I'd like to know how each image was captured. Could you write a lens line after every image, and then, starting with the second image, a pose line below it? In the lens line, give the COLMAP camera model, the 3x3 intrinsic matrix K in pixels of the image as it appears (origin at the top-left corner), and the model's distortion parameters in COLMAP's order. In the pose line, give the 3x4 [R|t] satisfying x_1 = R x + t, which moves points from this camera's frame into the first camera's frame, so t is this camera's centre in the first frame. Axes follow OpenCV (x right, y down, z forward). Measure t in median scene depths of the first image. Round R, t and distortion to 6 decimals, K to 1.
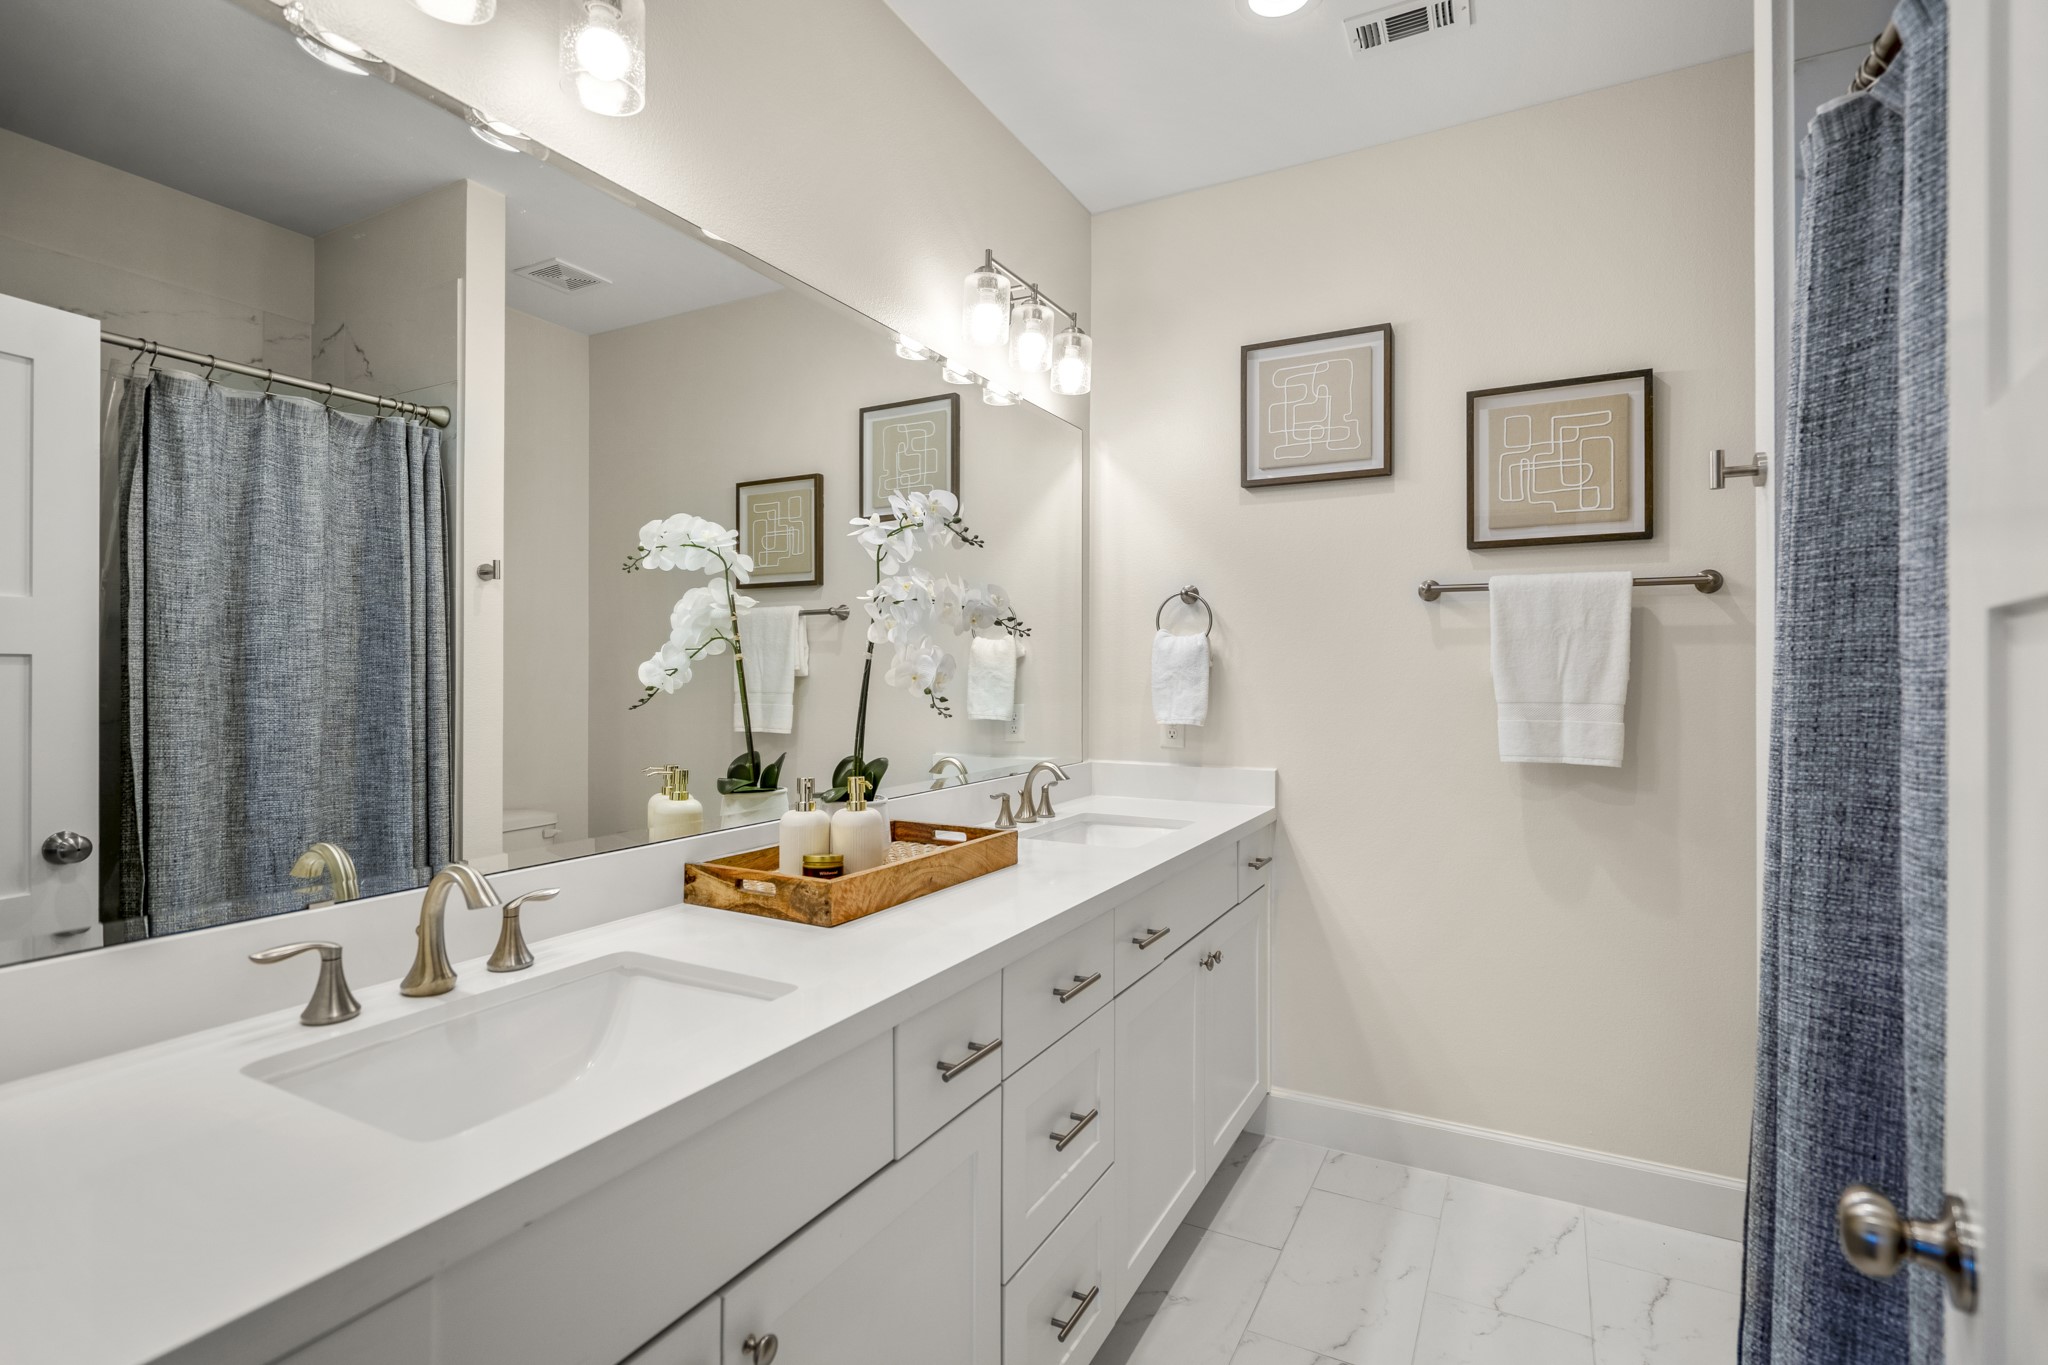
lens RADIAL K [[951.9, 0, 1027.1], [0, 951.9, 670.9], [0, 0, 1]] dist [-0.002447, -0.000203]
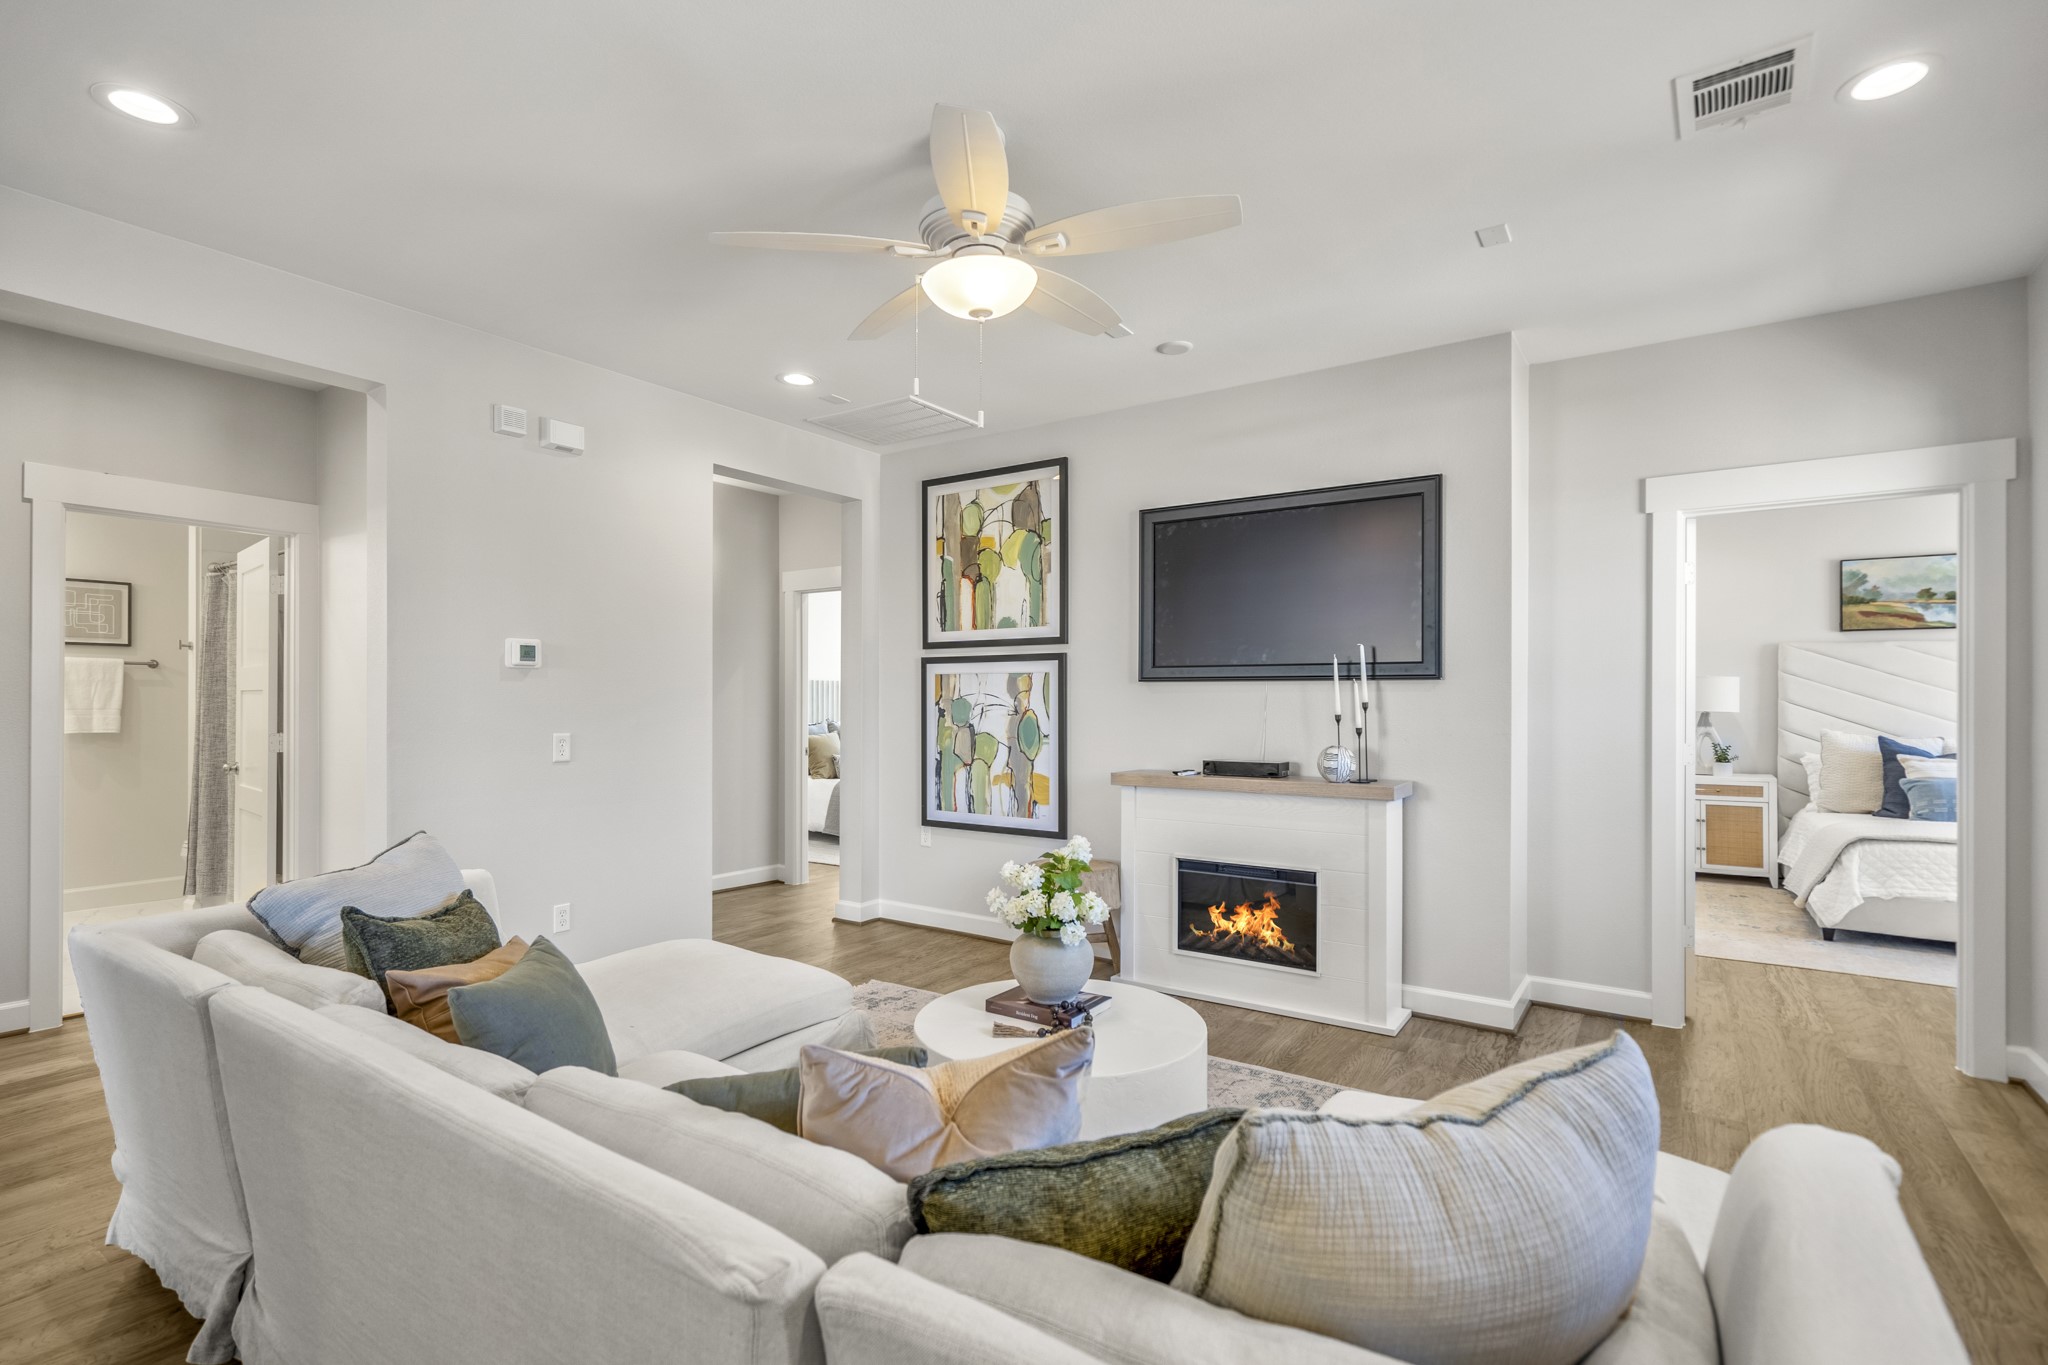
lens RADIAL K [[953.8, 0, 1022.7], [0, 953.8, 695.4], [0, 0, 1]] dist [0.001815, 0.000130]
pose [[0.106713, 0.004237, 0.994281, -1.755923], [-0.007160, 0.999968, -0.003493, -0.011515], [-0.994264, -0.006746, 0.106740, -1.789946]]
